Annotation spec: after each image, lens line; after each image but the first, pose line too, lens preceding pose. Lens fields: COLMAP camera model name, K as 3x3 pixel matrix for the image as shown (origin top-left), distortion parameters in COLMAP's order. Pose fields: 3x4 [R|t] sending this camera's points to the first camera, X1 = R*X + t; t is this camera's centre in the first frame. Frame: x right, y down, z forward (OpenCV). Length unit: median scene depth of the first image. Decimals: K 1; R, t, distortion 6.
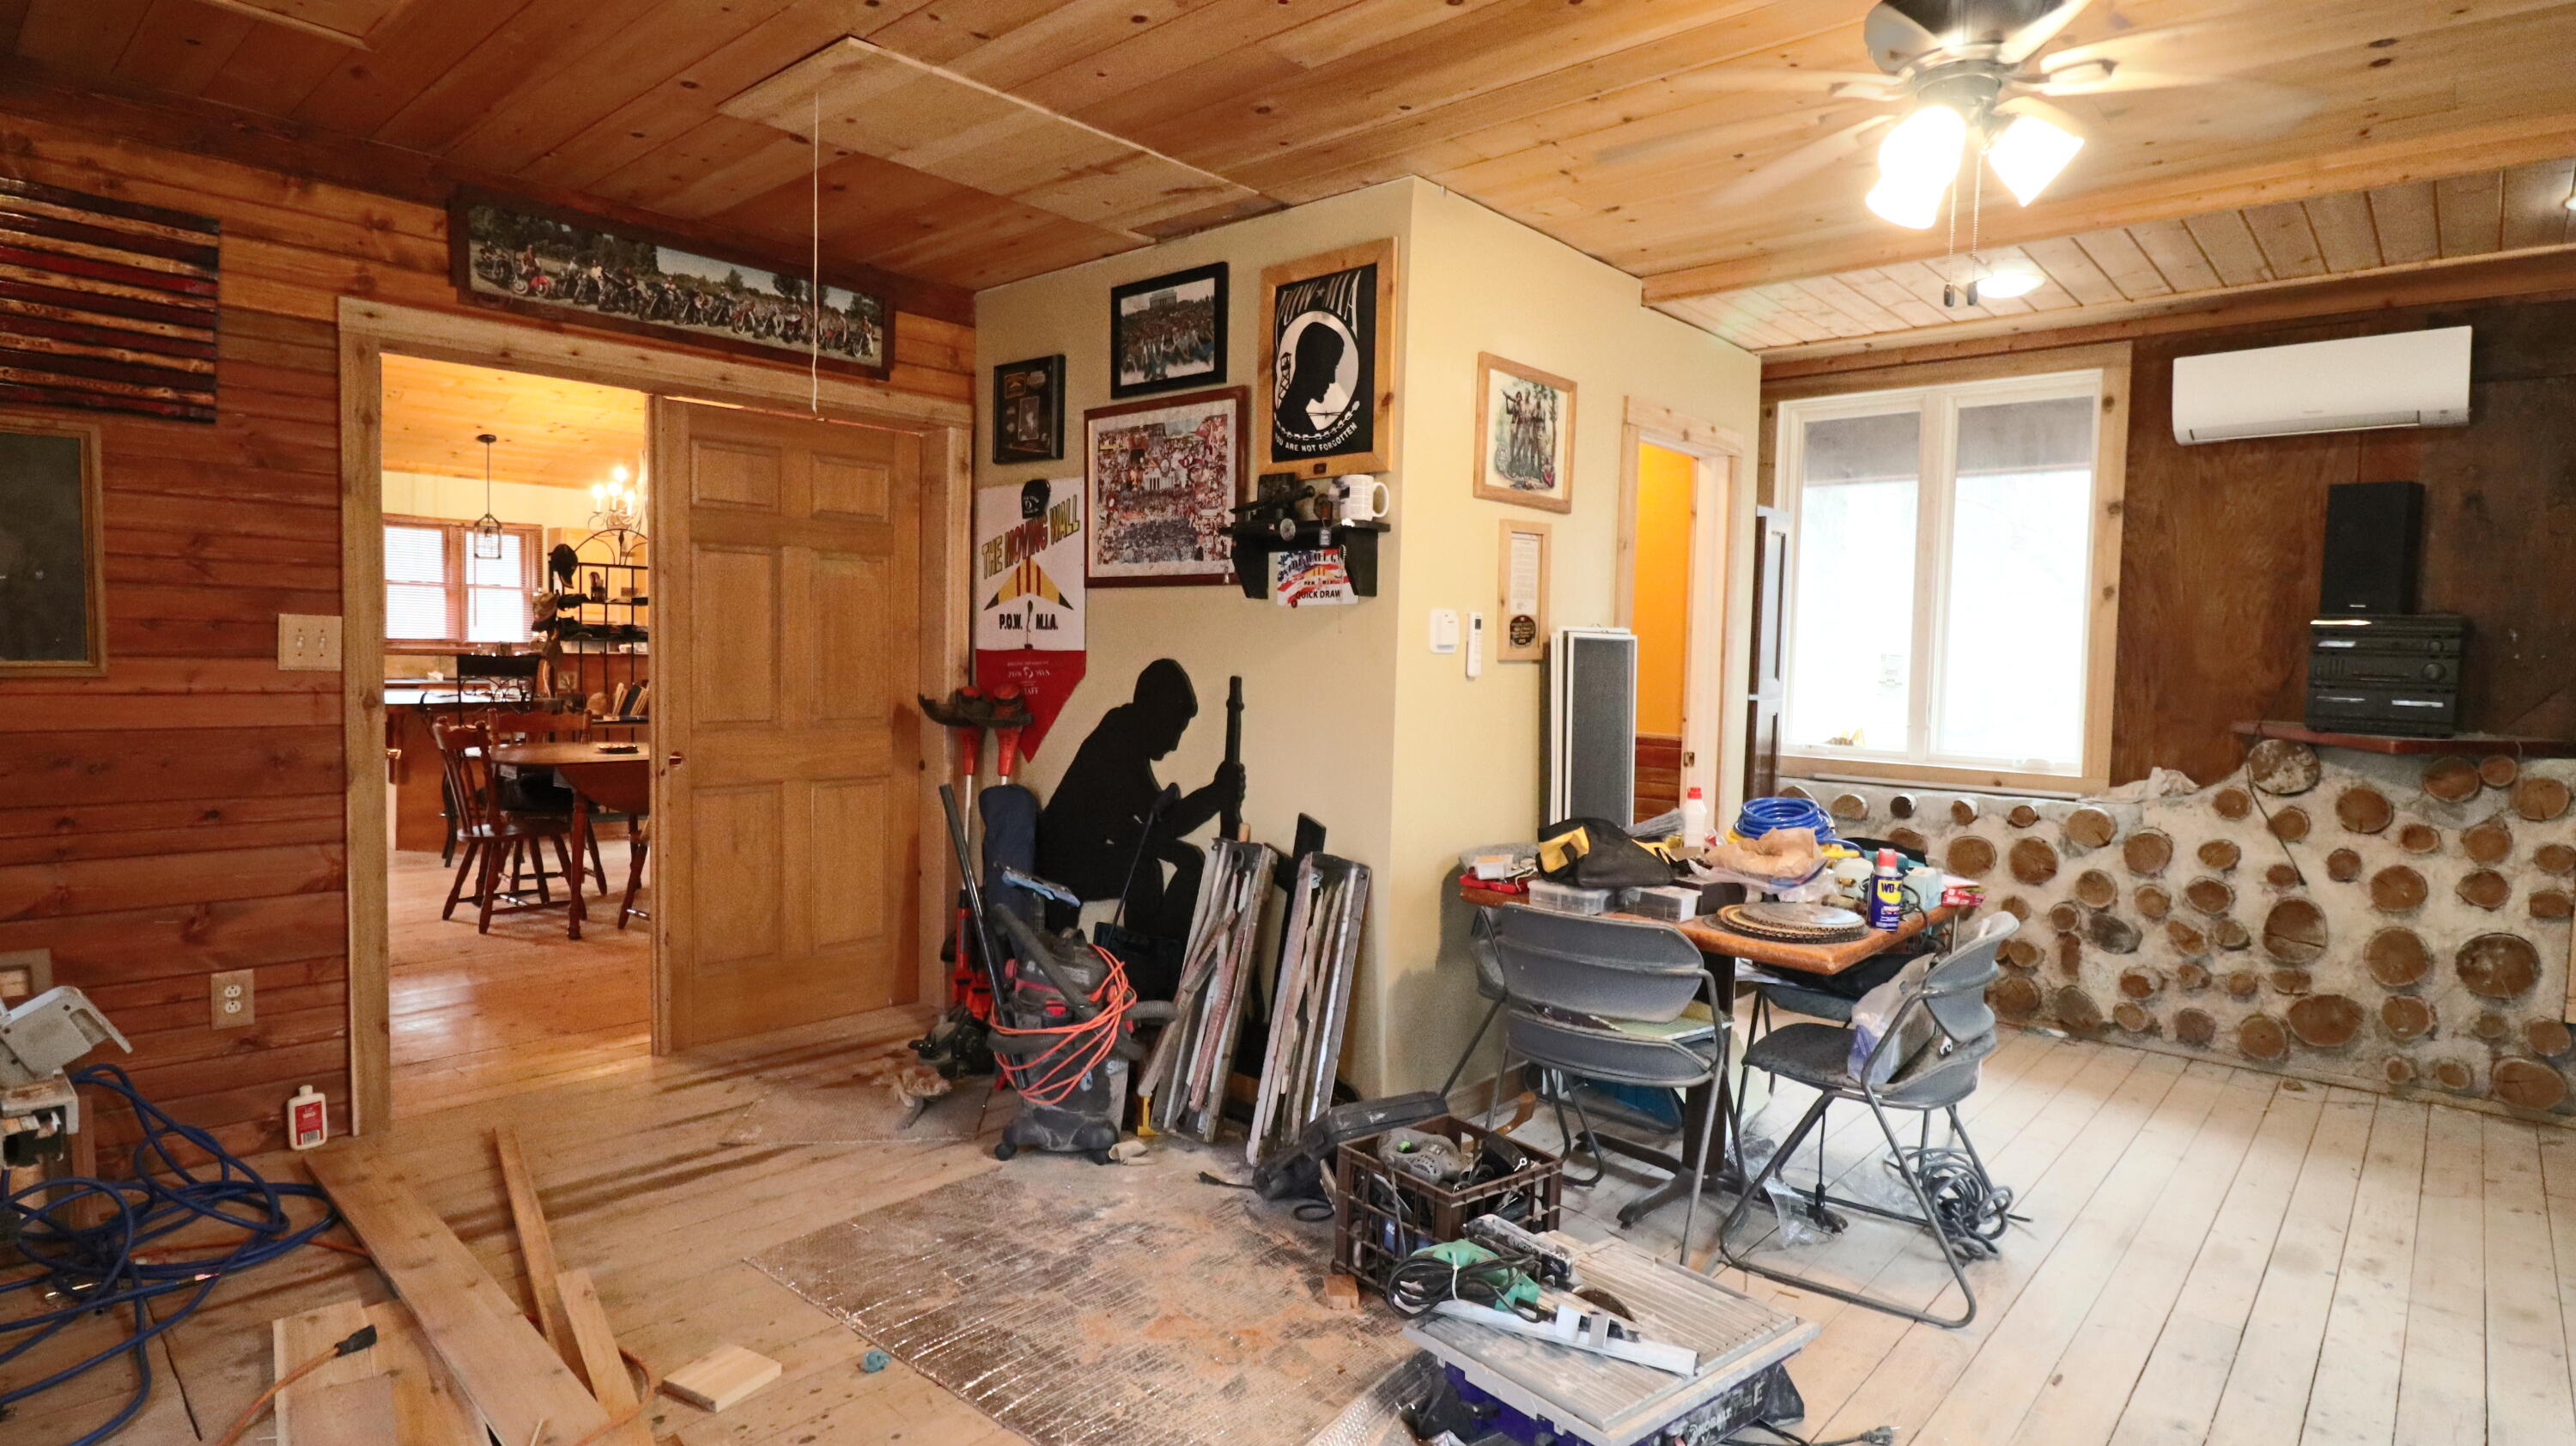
lens RADIAL K [[1349.6, 0, 1301.0], [0, 1349.6, 722.4], [0, 0, 1]] dist [-0.000229, -0.009514]
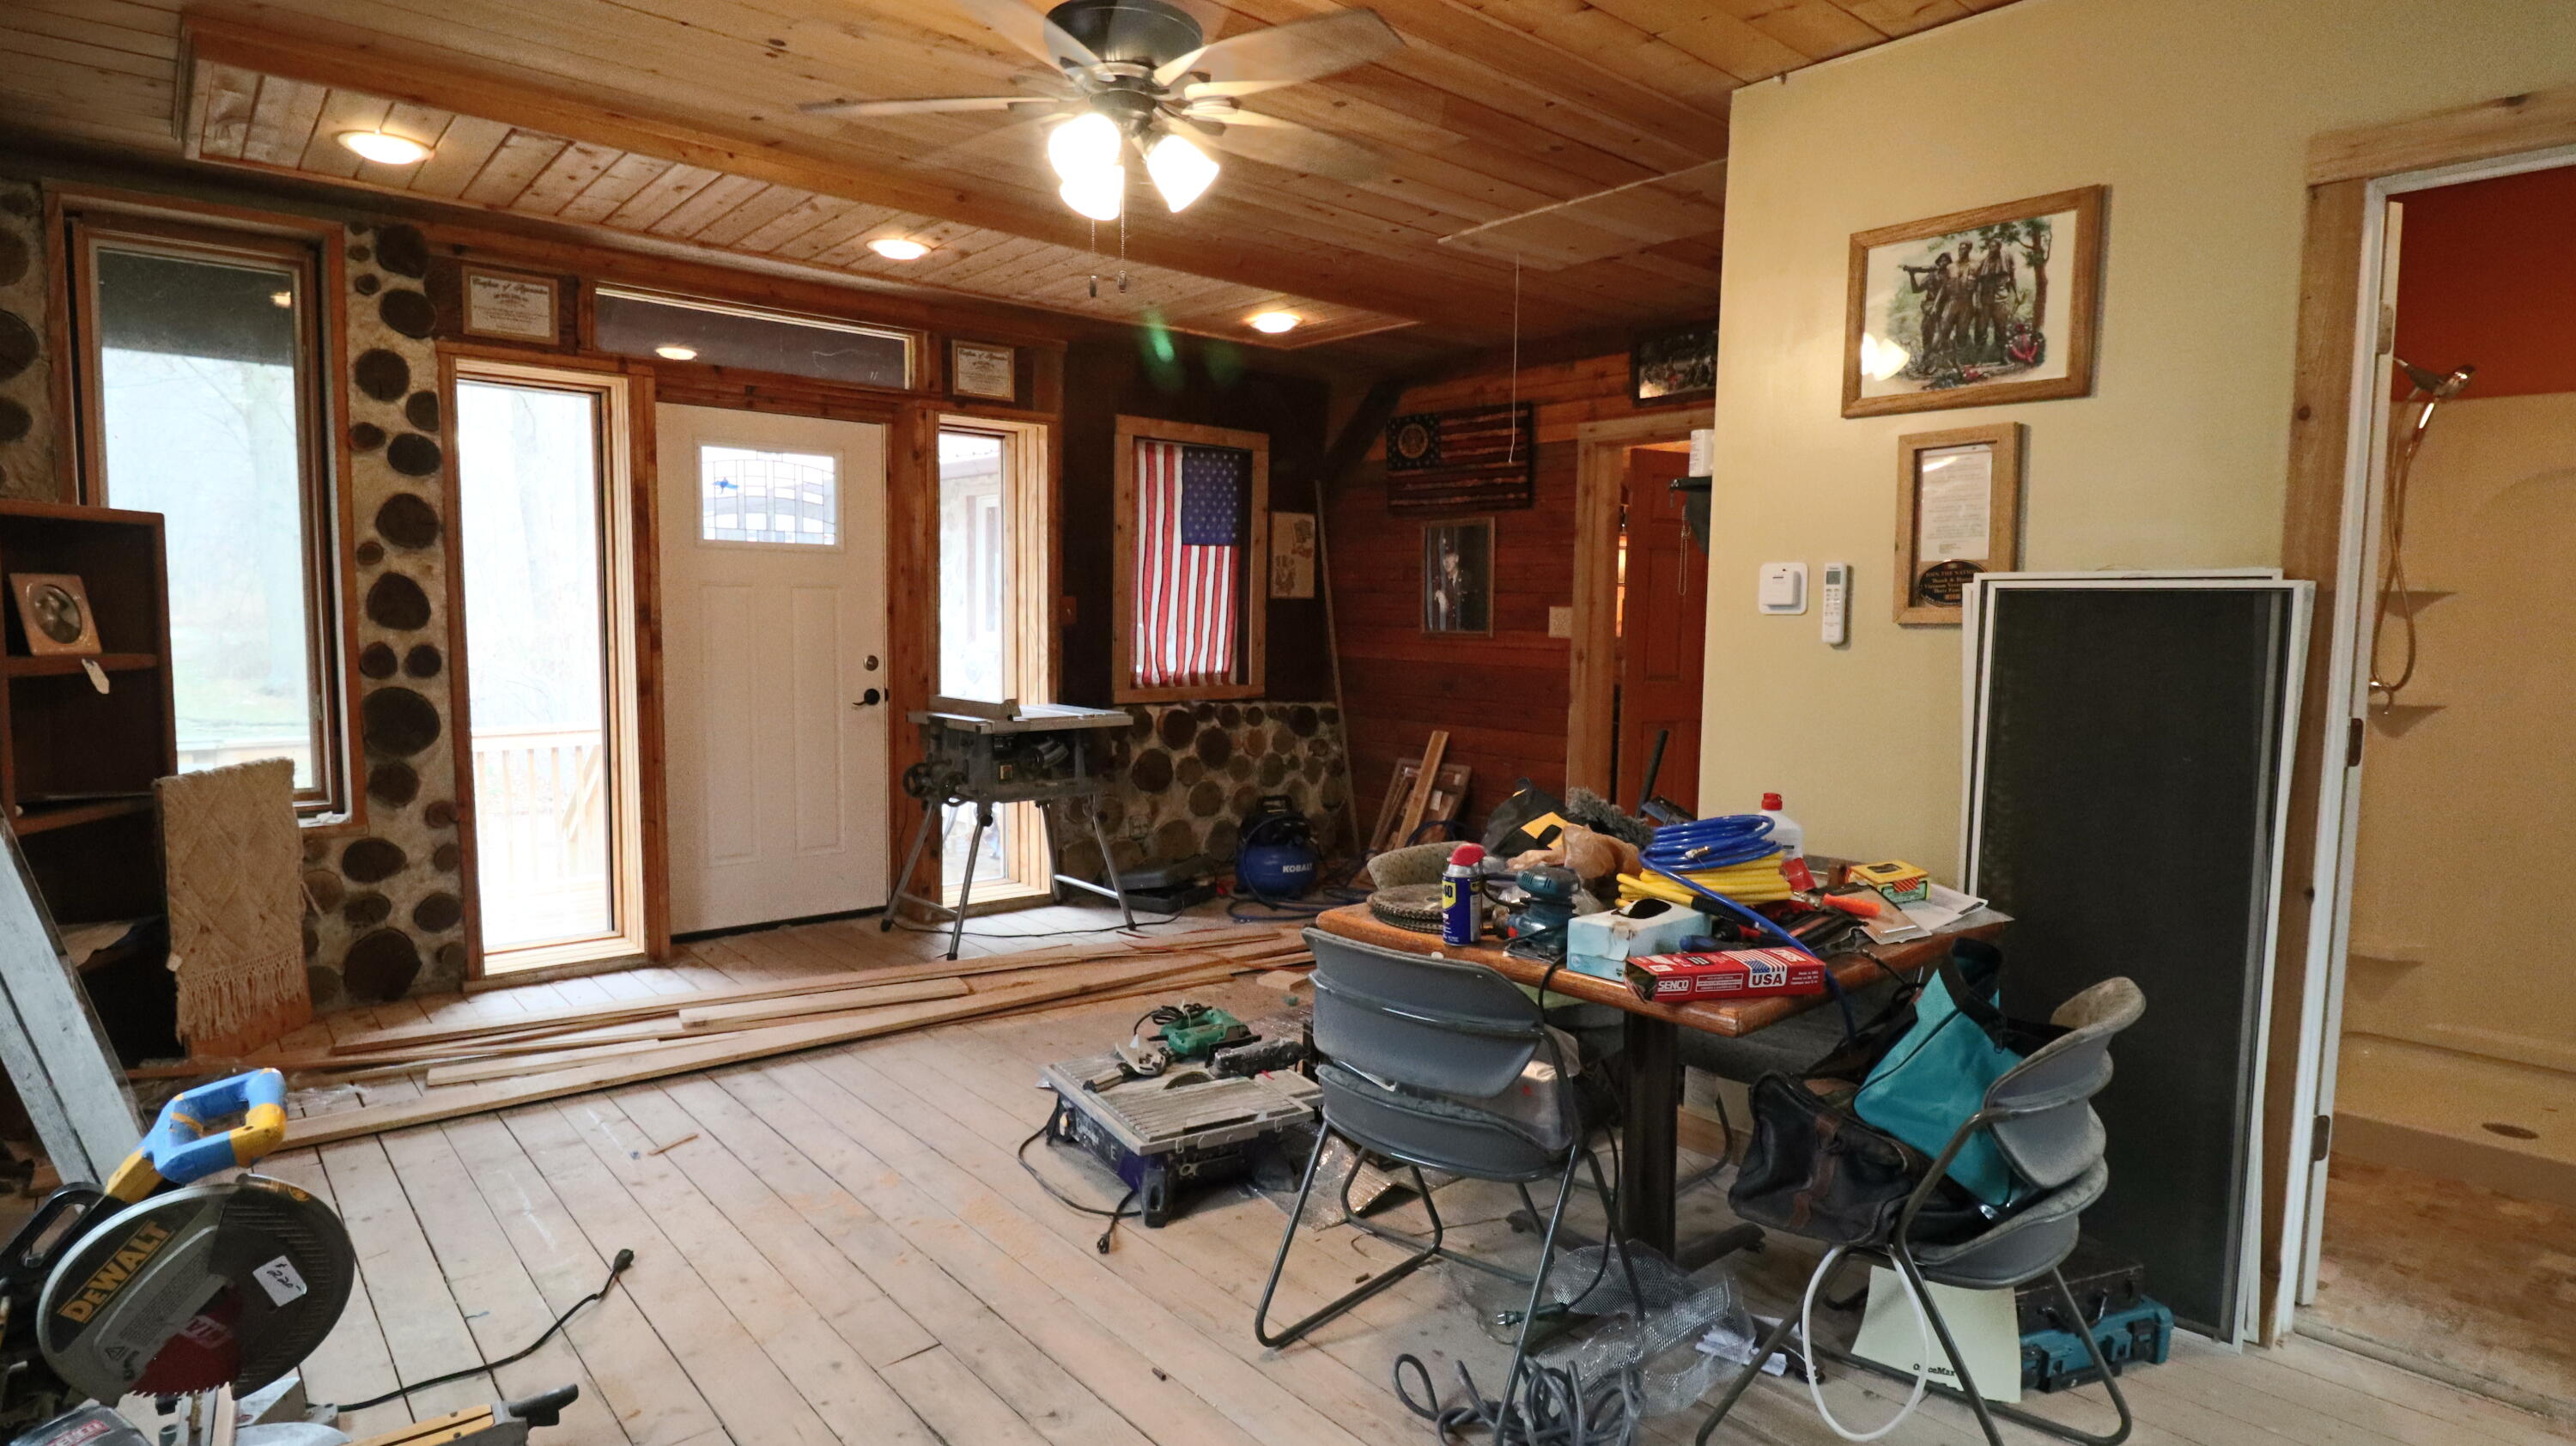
lens RADIAL K [[1349.6, 0, 1301.0], [0, 1349.6, 722.4], [0, 0, 1]] dist [-0.000229, -0.009514]
pose [[-0.127190, 0.053811, -0.990418, 0.971488], [-0.077191, 0.994962, 0.063971, -0.013355], [0.988870, 0.084588, -0.122396, 0.792119]]
